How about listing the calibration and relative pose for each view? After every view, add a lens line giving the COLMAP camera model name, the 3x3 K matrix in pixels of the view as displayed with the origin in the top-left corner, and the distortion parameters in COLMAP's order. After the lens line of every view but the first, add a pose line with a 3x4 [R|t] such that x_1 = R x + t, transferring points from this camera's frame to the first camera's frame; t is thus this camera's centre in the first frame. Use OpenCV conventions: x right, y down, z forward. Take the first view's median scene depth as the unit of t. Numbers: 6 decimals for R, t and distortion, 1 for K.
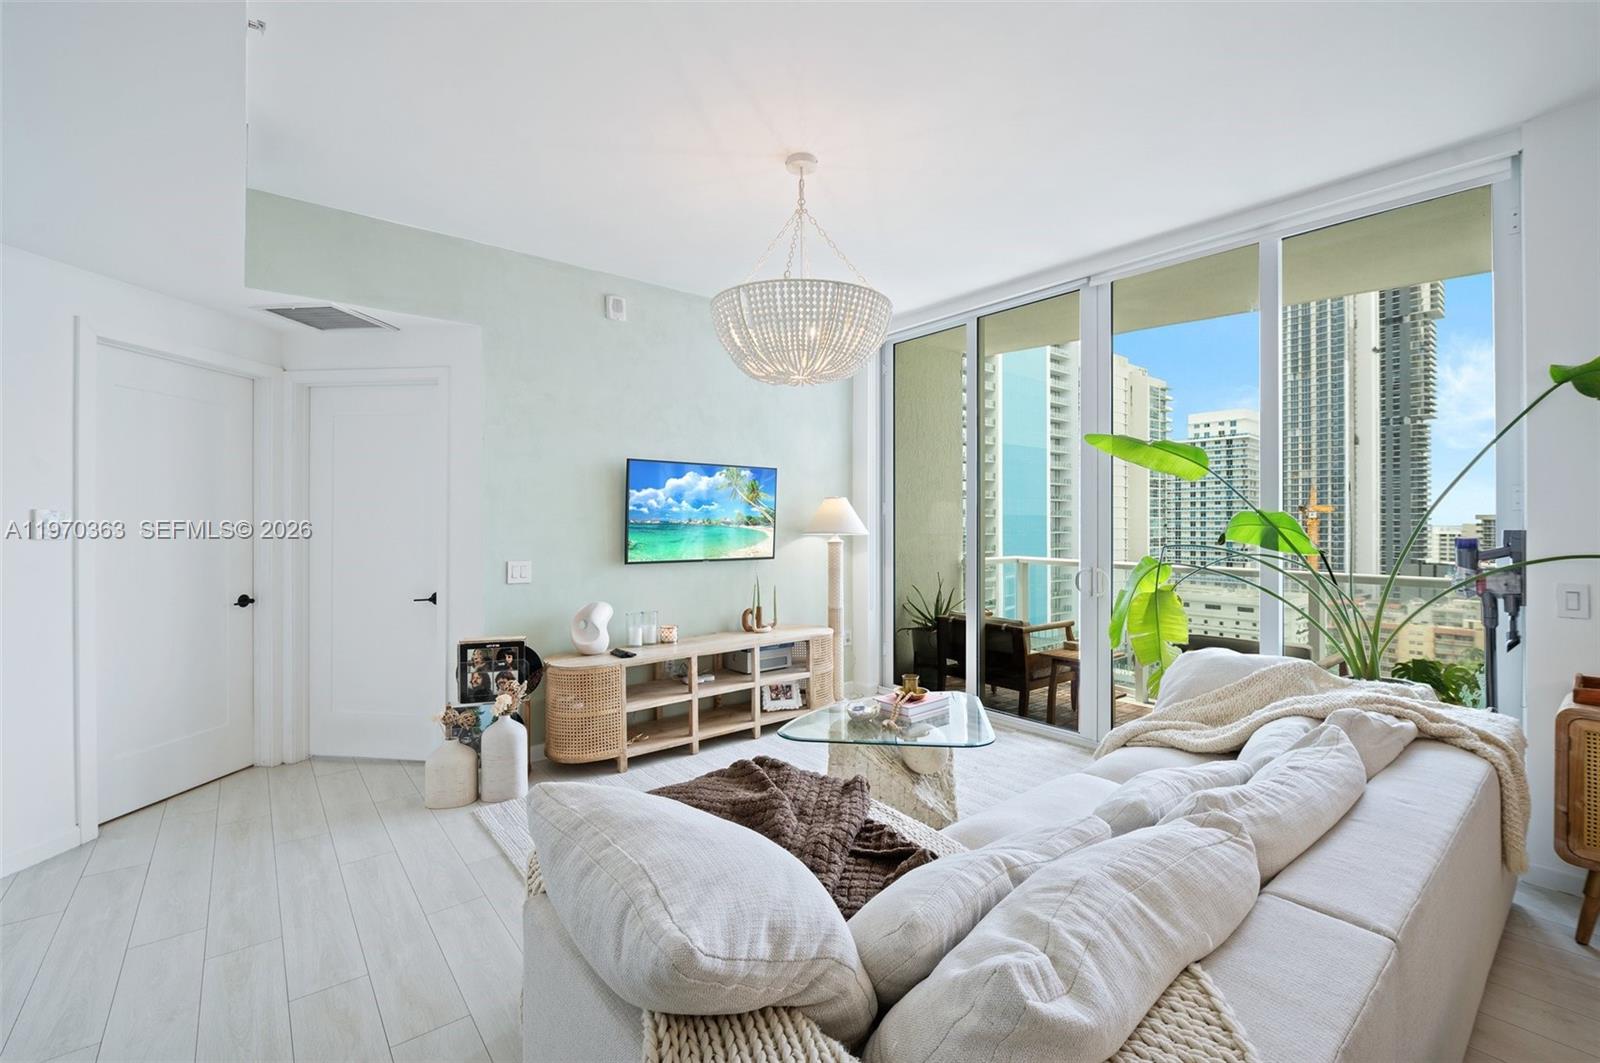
lens RADIAL K [[712.6, 0, 796.2], [0, 712.6, 535.1], [0, 0, 1]] dist [0.019717, -0.000298]
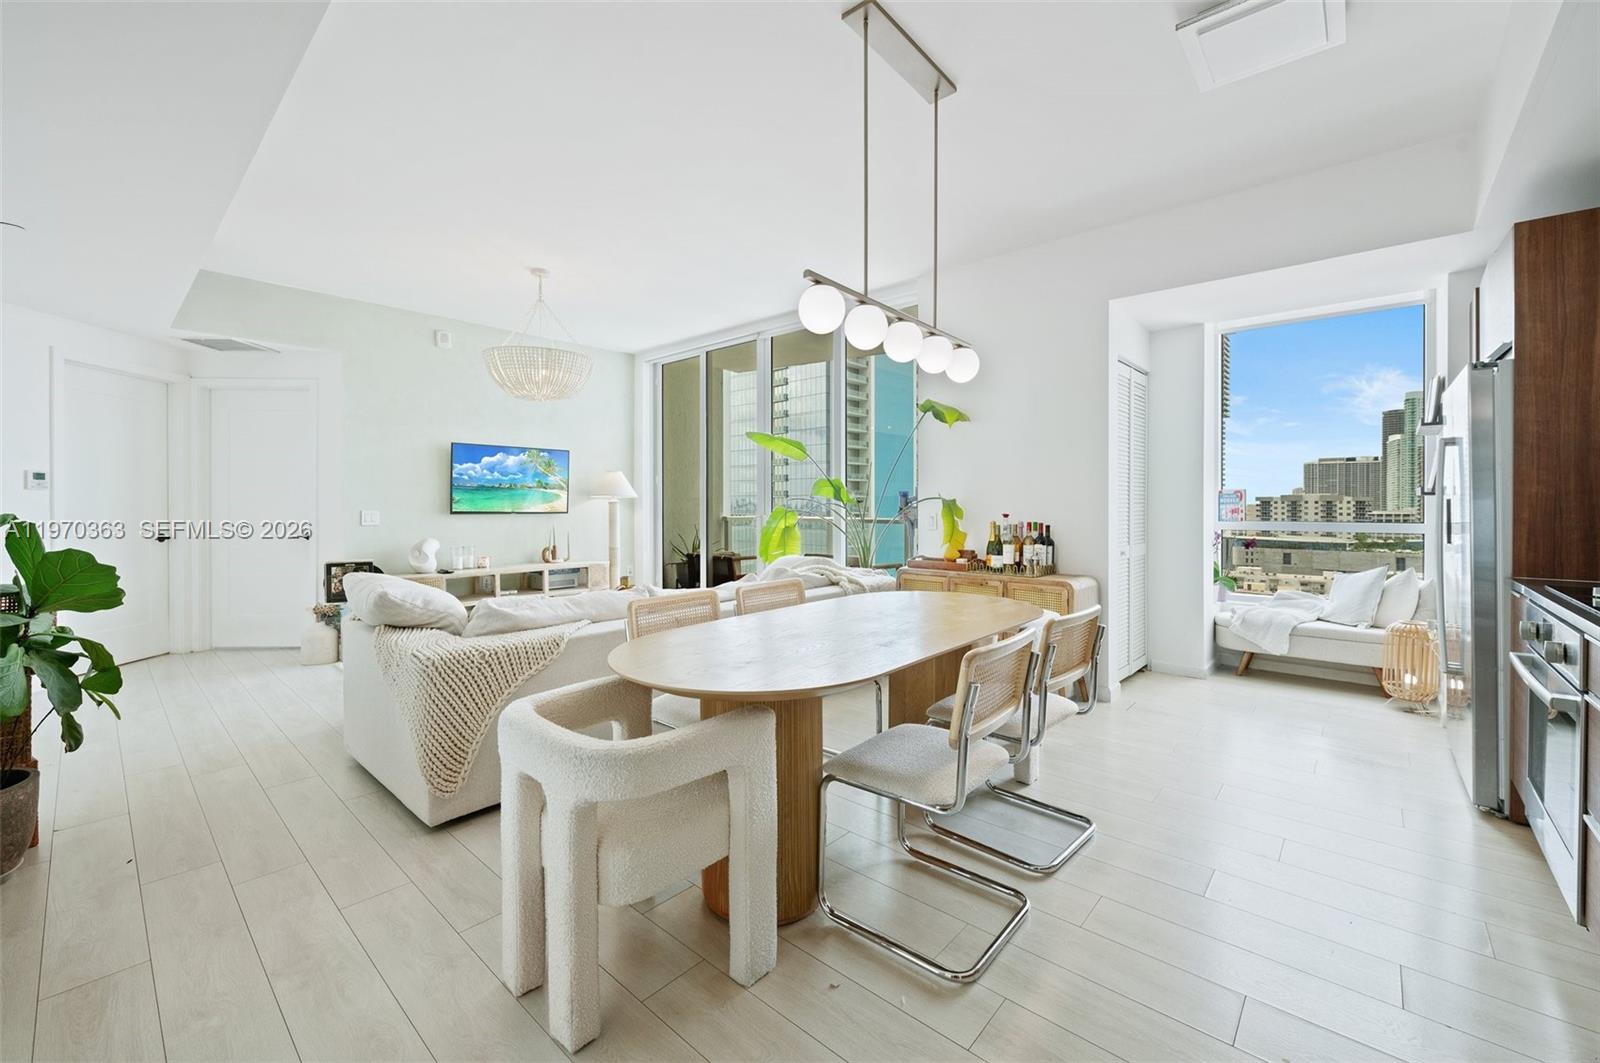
lens RADIAL K [[664.8, 0, 789.4], [0, 664.8, 518.3], [0, 0, 1]] dist [0.015767, 0.001066]
pose [[0.989193, -0.002276, 0.146599, 0.215832], [0.001422, 0.999981, 0.005931, 0.036292], [-0.146610, -0.005659, 0.989178, -0.402265]]
